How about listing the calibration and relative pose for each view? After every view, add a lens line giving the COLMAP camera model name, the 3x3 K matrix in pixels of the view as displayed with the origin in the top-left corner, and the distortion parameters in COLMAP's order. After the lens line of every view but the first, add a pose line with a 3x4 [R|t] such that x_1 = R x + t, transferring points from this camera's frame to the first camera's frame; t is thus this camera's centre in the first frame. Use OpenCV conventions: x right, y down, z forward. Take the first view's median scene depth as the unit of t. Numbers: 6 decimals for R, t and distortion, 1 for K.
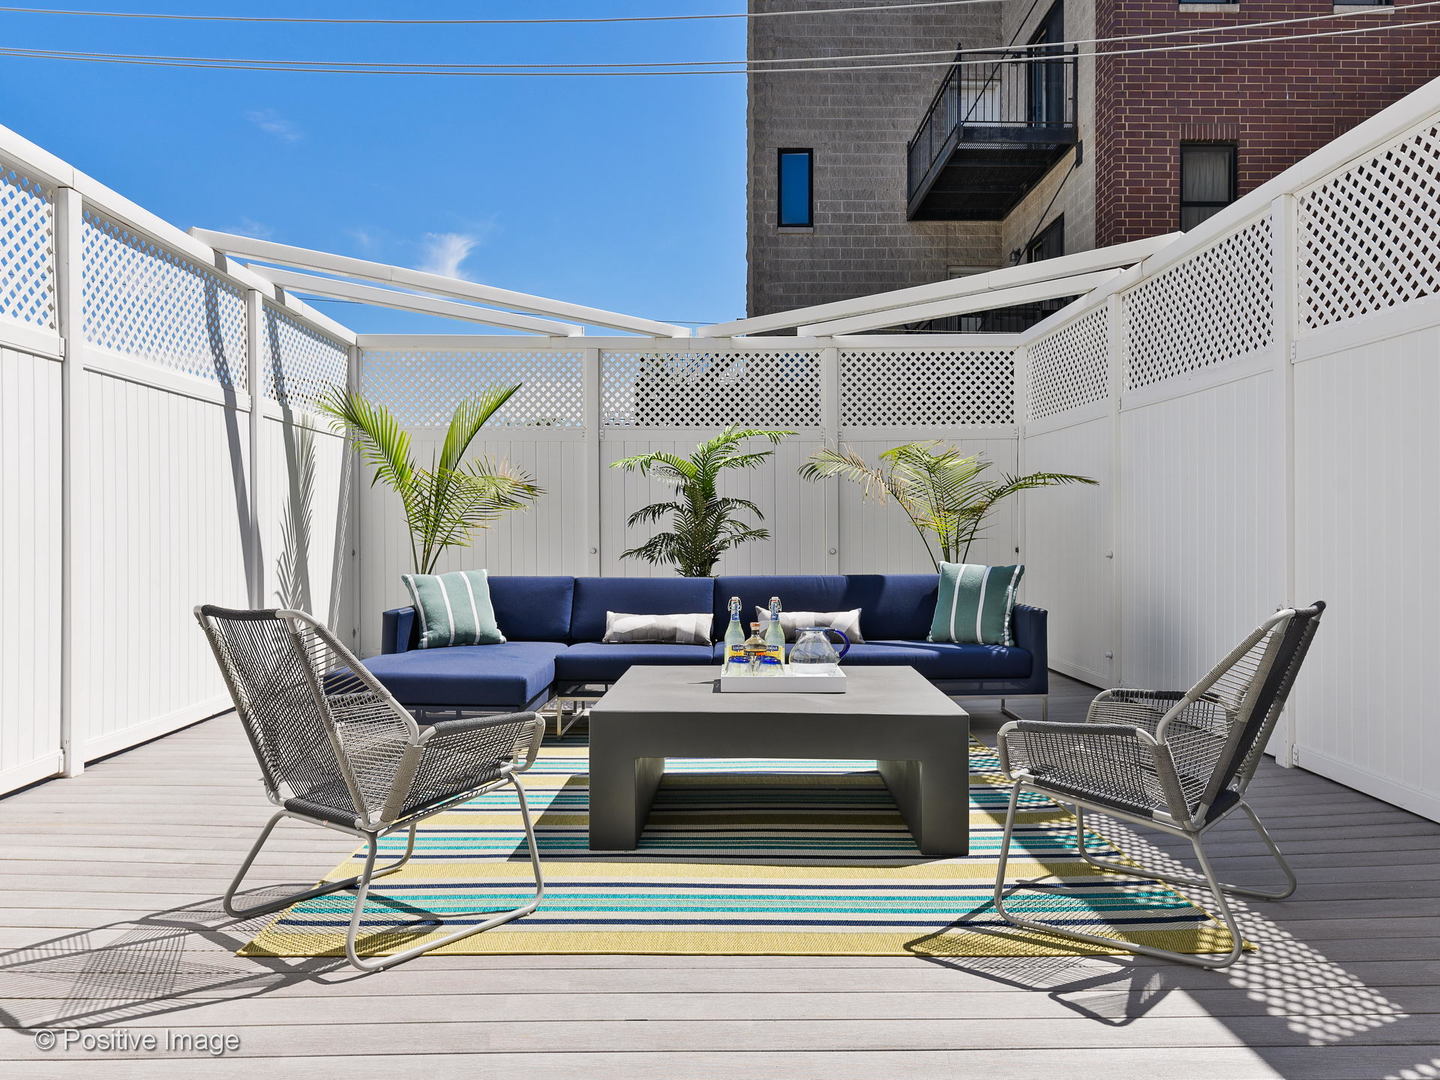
lens RADIAL K [[1050.6, 0, 730.5], [0, 1050.6, 547.3], [0, 0, 1]] dist [0.003000, -0.000393]
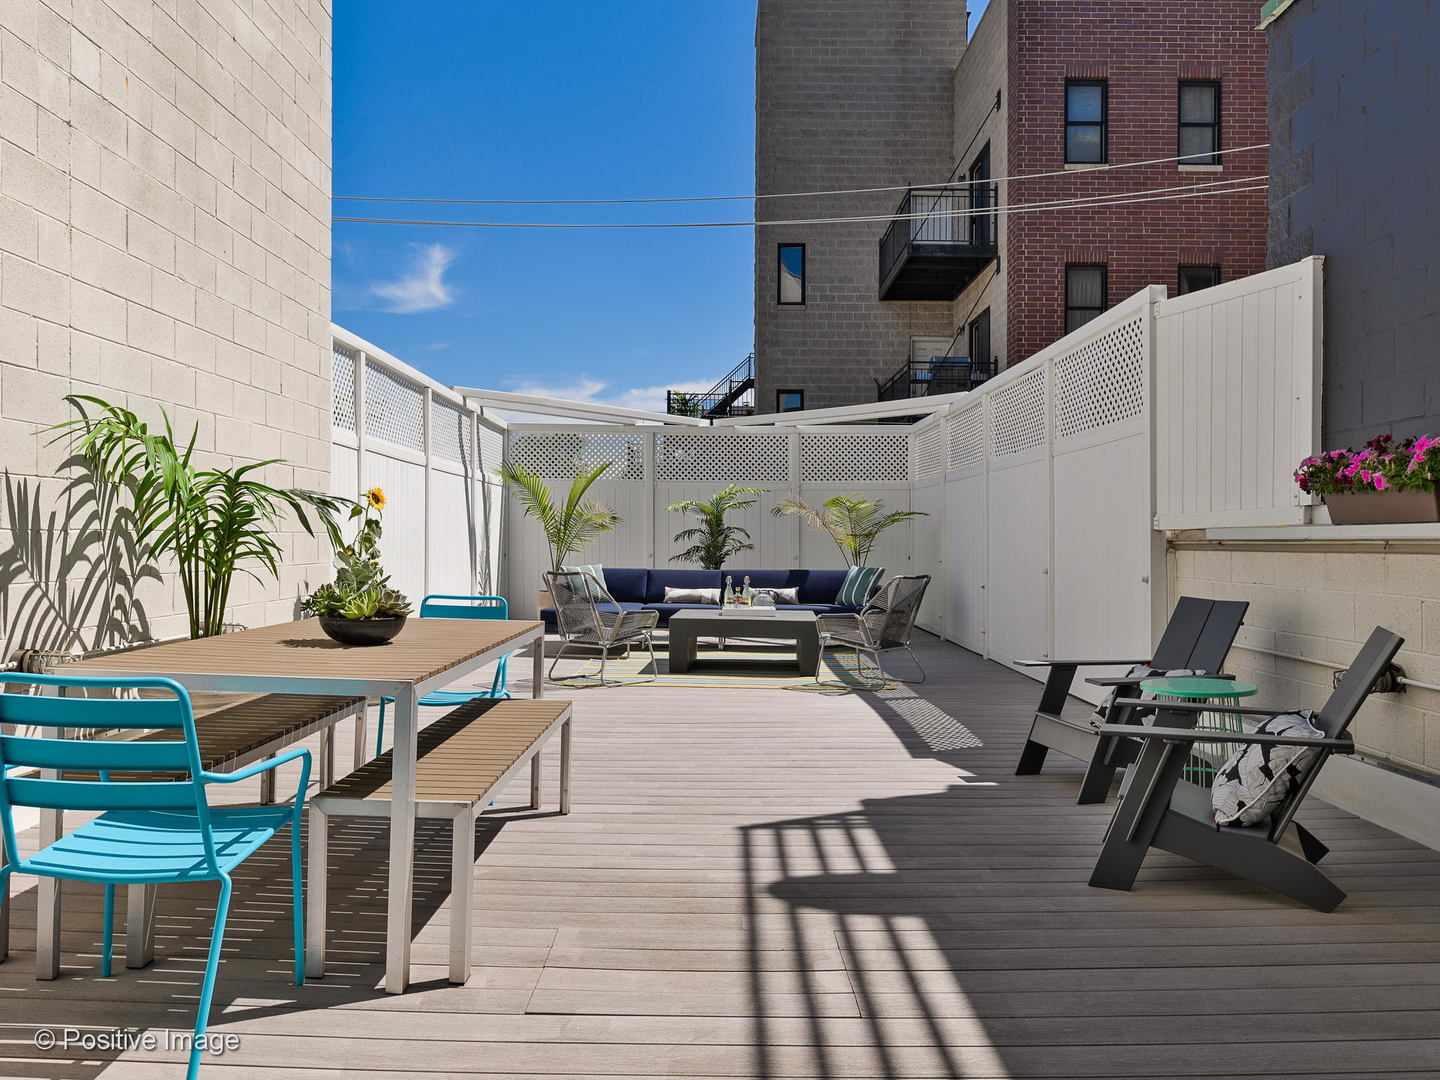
lens RADIAL K [[1050.6, 0, 722.7], [0, 1050.6, 549.9], [0, 0, 1]] dist [0.003000, -0.000393]
pose [[0.999740, 0.010166, -0.020394, 0.018892], [-0.010263, 0.999937, -0.004655, 0.000918], [0.020345, 0.004863, 0.999781, -0.683615]]
